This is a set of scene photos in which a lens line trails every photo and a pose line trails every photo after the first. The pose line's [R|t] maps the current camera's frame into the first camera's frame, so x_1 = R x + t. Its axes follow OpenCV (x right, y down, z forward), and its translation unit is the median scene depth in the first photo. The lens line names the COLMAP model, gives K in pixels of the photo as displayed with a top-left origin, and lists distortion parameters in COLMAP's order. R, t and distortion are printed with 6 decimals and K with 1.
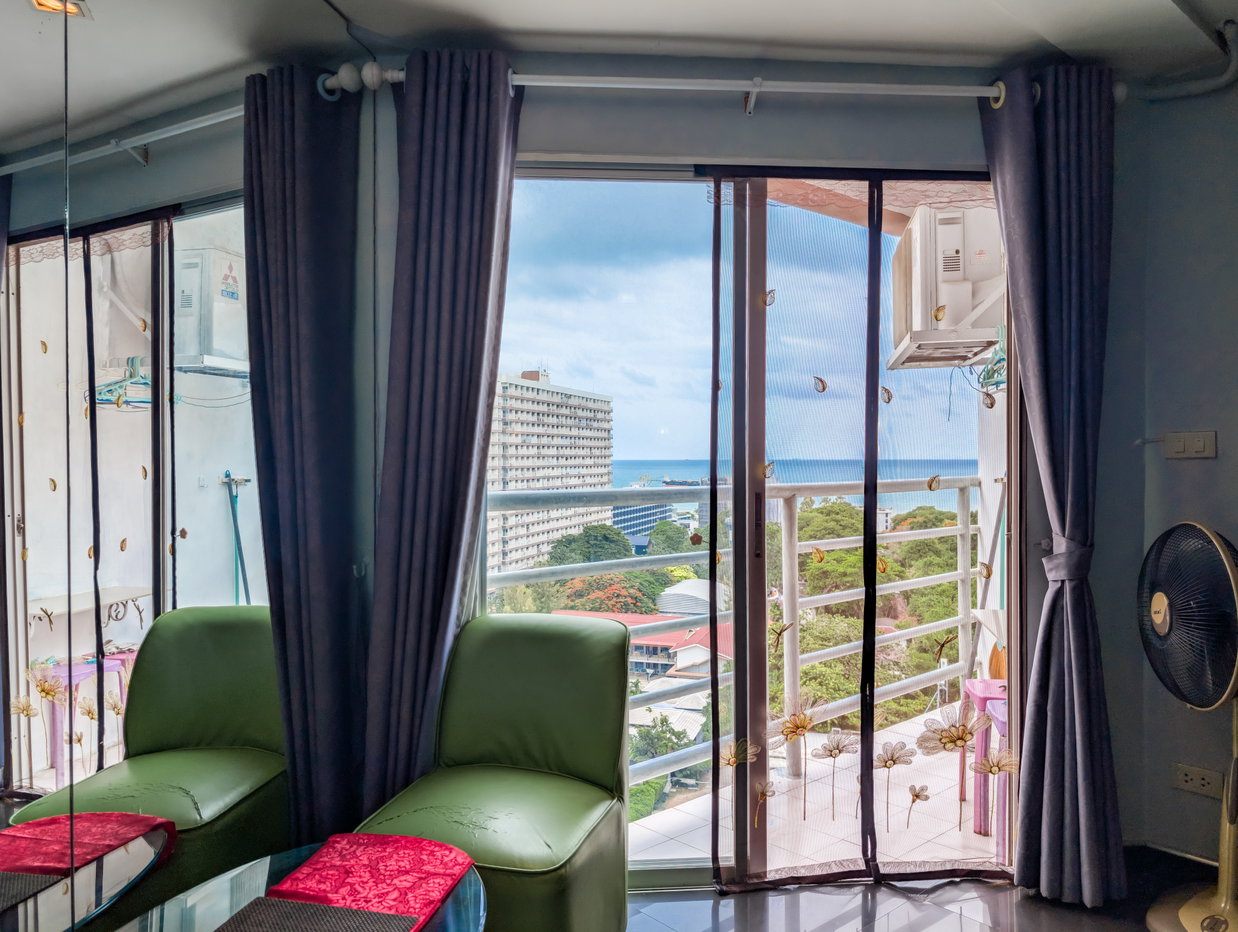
lens RADIAL K [[857.3, 0, 621.5], [0, 857.3, 453.2], [0, 0, 1]] dist [0.007531, -0.003684]
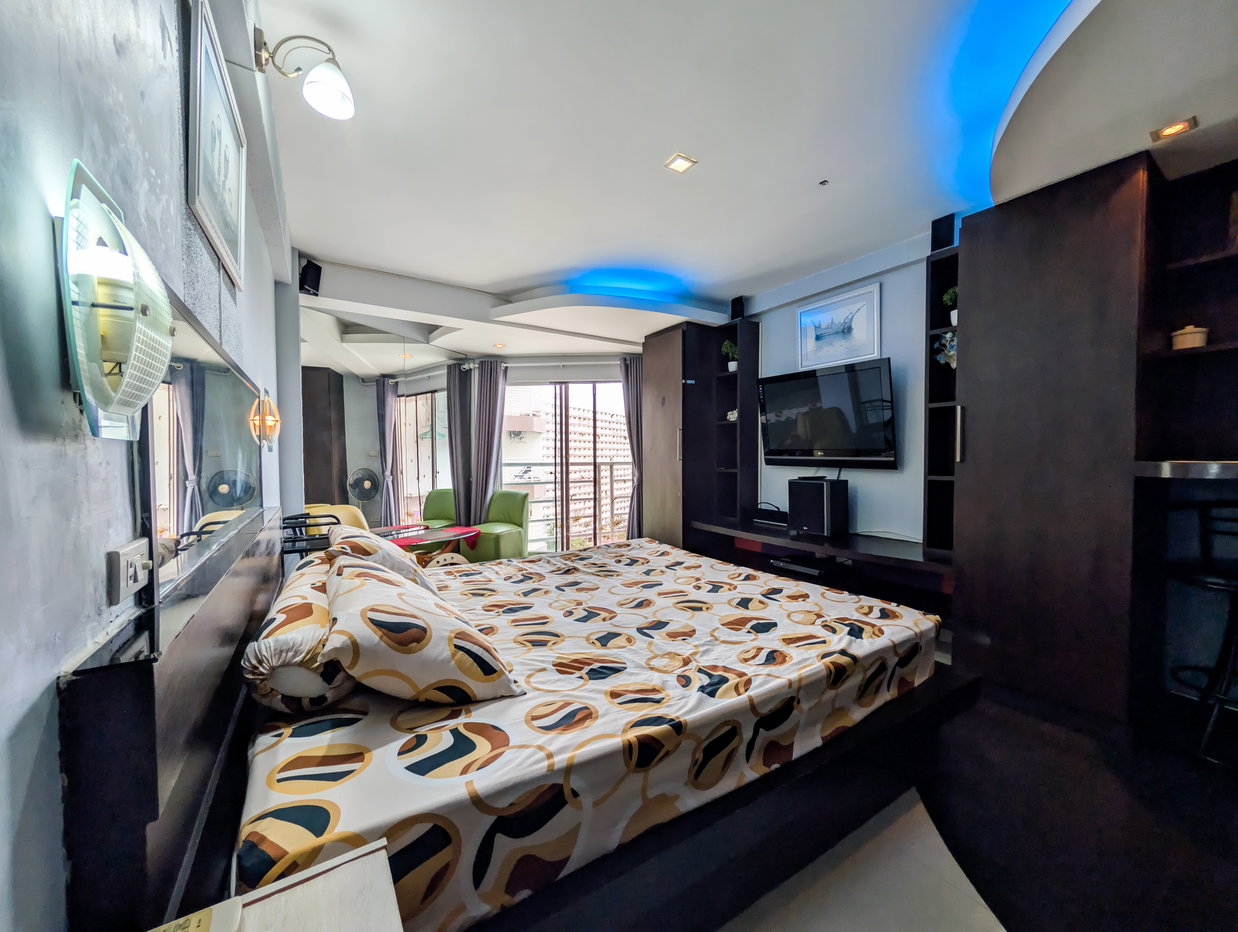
lens RADIAL K [[446.7, 0, 638.5], [0, 446.7, 463.5], [0, 0, 1]] dist [-0.000418, -0.000034]
pose [[0.990417, -0.012737, -0.137523, 0.553618], [0.016197, 0.999579, 0.024067, 0.008690], [0.137158, -0.026064, 0.990206, -0.740718]]
